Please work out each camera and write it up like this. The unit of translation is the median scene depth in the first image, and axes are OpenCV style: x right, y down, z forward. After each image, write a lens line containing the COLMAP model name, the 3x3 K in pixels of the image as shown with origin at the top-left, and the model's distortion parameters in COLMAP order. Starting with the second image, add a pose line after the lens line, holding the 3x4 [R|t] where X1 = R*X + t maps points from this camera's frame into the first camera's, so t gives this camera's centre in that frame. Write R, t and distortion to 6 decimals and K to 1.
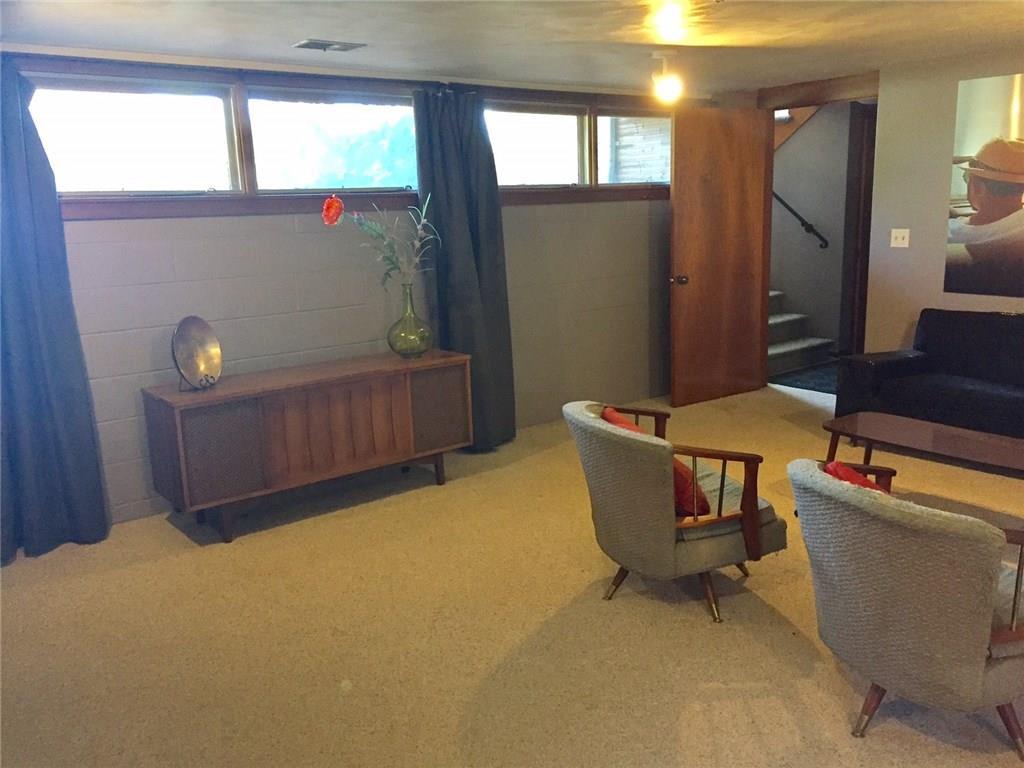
lens RADIAL K [[885.8, 0, 513.3], [0, 885.8, 382.3], [0, 0, 1]] dist [0.087919, -0.111966]
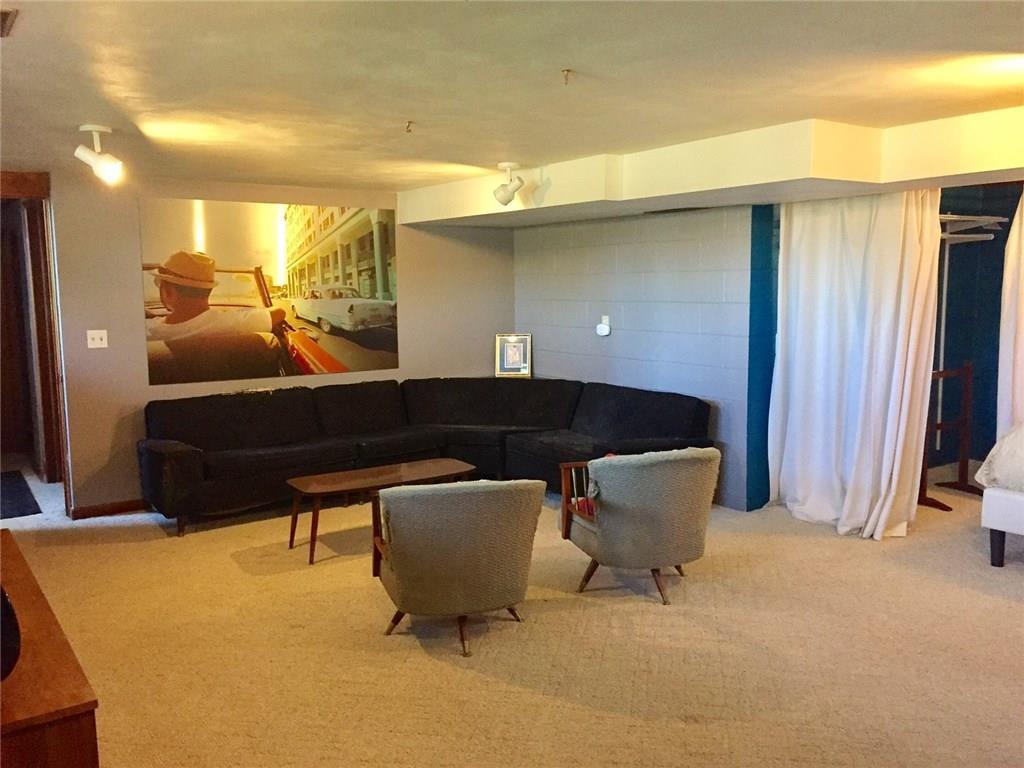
lens RADIAL K [[885.8, 0, 515.2], [0, 885.8, 388.5], [0, 0, 1]] dist [0.087919, -0.111966]
pose [[0.049635, -0.092581, 0.994467, -0.599944], [0.212184, 0.973943, 0.080080, -0.093547], [-0.975968, 0.207035, 0.067986, 0.516509]]
